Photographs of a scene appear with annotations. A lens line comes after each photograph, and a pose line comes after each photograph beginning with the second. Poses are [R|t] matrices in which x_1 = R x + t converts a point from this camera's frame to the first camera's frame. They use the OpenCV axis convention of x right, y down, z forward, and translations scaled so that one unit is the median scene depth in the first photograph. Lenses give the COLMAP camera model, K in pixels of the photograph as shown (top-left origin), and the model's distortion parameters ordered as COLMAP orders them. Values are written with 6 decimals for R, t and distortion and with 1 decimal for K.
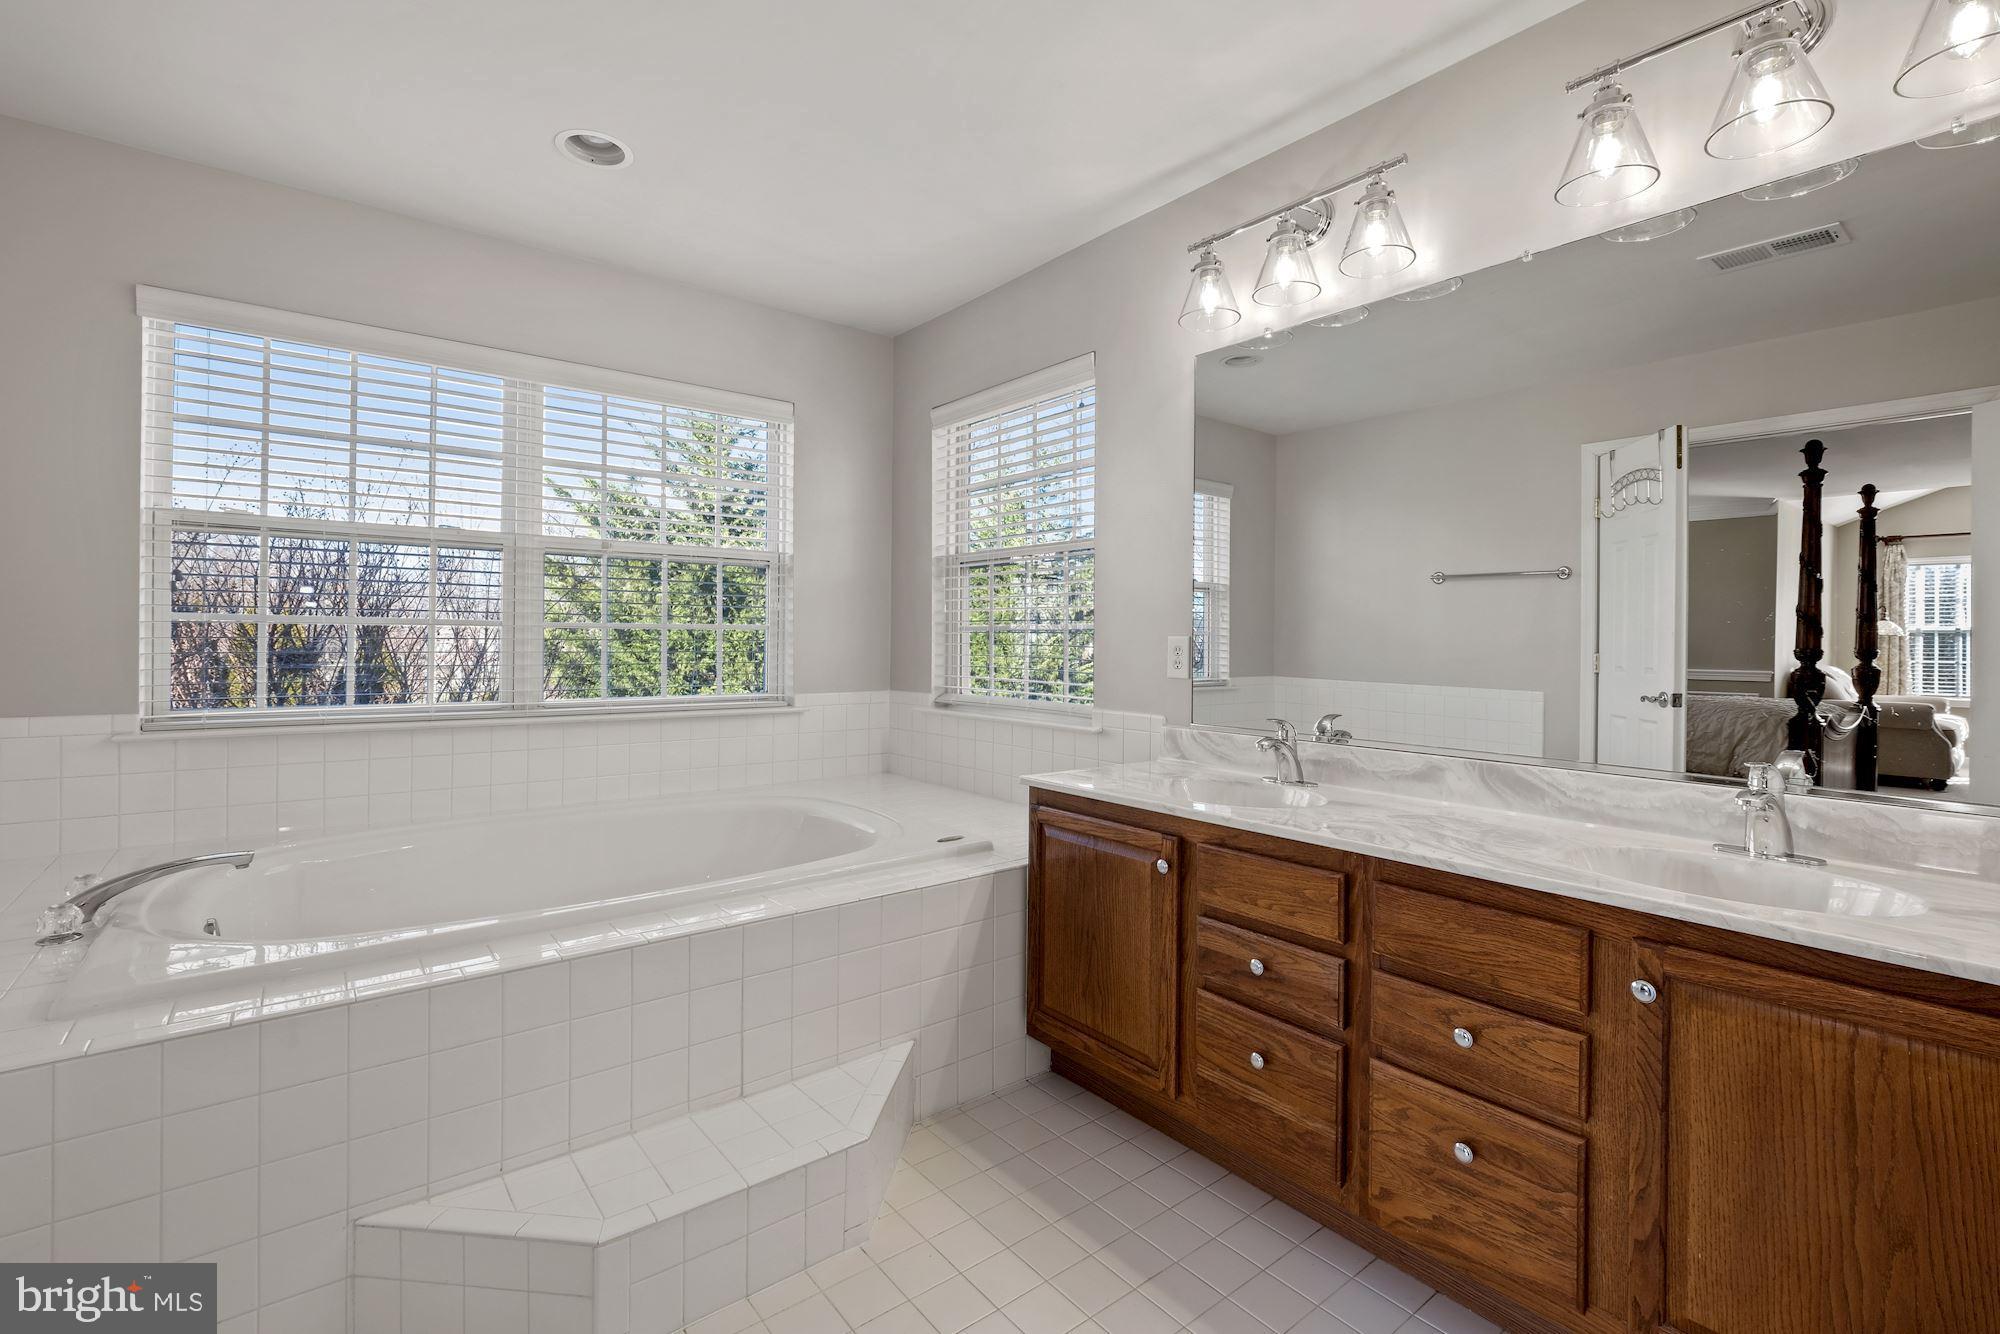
lens RADIAL K [[877.5, 0, 976.5], [0, 877.5, 637.7], [0, 0, 1]] dist [-0.004214, -0.000243]
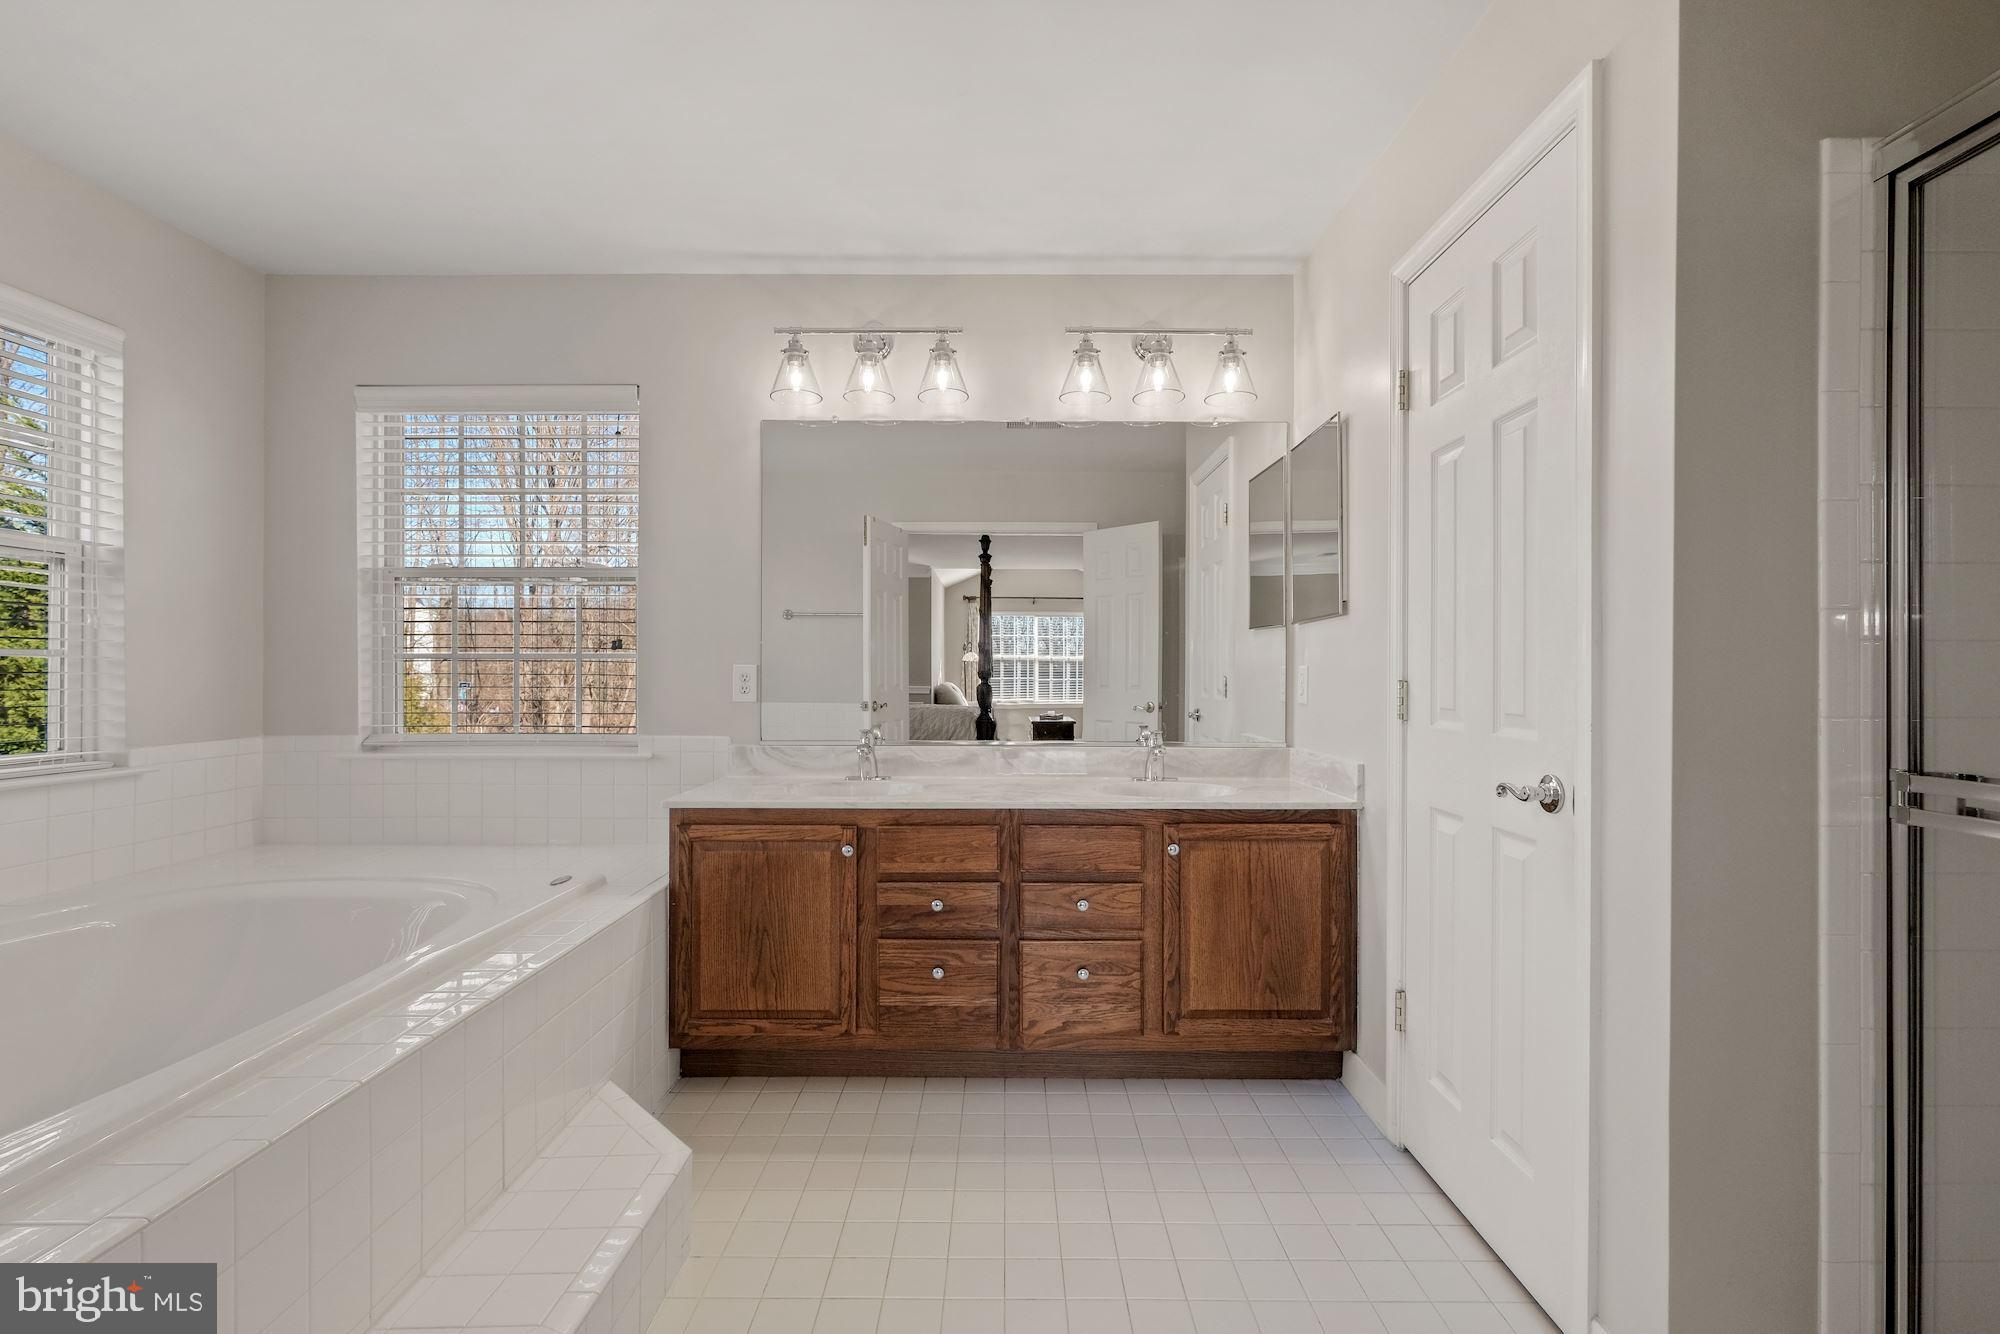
lens RADIAL K [[877.5, 0, 980.9], [0, 877.5, 672.6], [0, 0, 1]] dist [-0.004214, -0.000243]
pose [[0.631715, -0.010848, 0.775125, -0.632670], [0.002961, 0.999929, 0.011581, -0.005423], [-0.775195, -0.005021, 0.631702, 0.071629]]
